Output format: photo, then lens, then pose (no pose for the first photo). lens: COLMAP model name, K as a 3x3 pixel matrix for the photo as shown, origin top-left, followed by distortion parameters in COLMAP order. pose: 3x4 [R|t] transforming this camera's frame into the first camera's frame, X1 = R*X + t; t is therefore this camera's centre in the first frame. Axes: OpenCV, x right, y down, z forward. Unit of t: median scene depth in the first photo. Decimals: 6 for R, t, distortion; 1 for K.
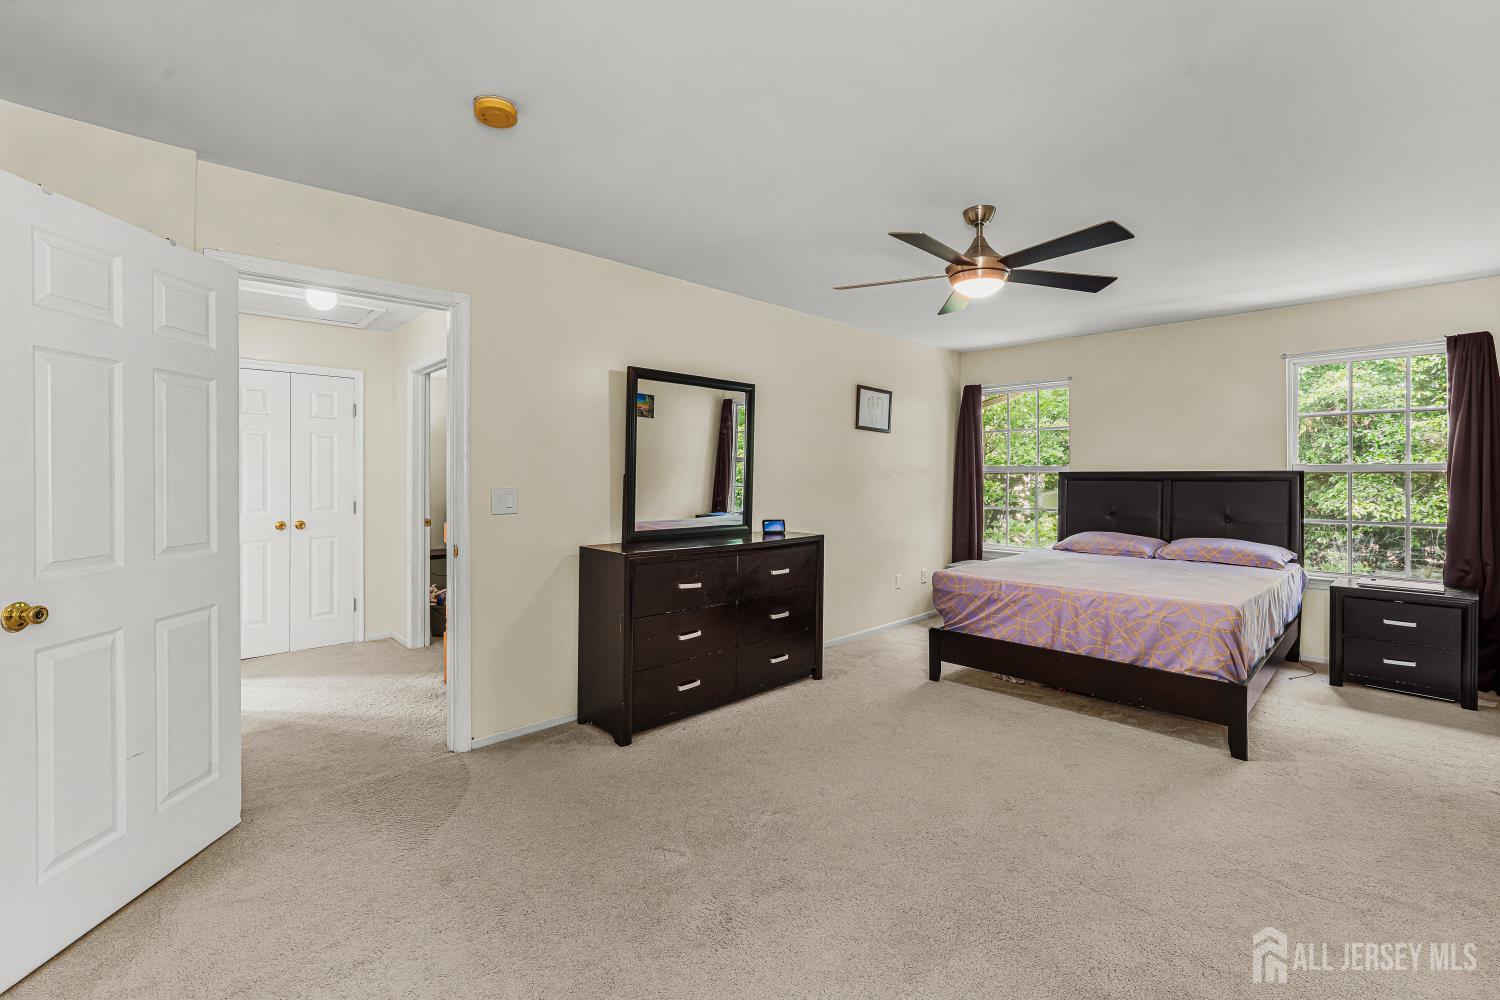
lens RADIAL K [[624.6, 0, 735.0], [0, 624.6, 484.0], [0, 0, 1]] dist [0.008352, -0.000061]
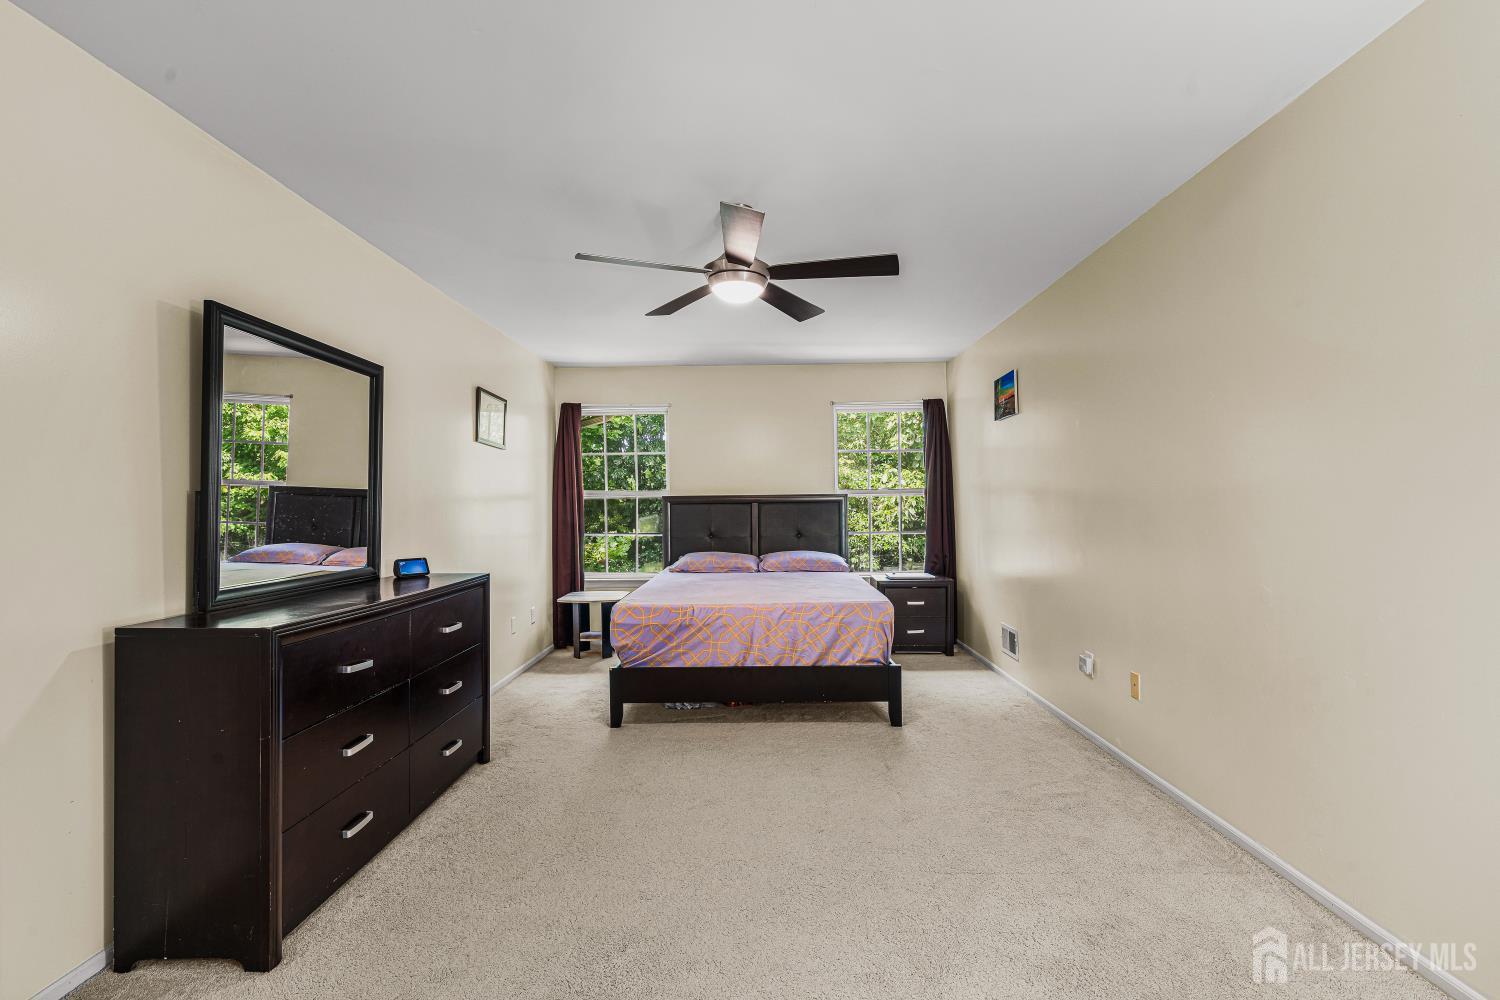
lens RADIAL K [[666.2, 0, 748.6], [0, 666.2, 513.2], [0, 0, 1]] dist [0.012449, -0.000156]
pose [[0.716403, -0.016954, 0.697480, -0.227787], [0.019787, 0.999796, 0.003979, 0.010997], [-0.697406, 0.010950, 0.716593, 0.207087]]
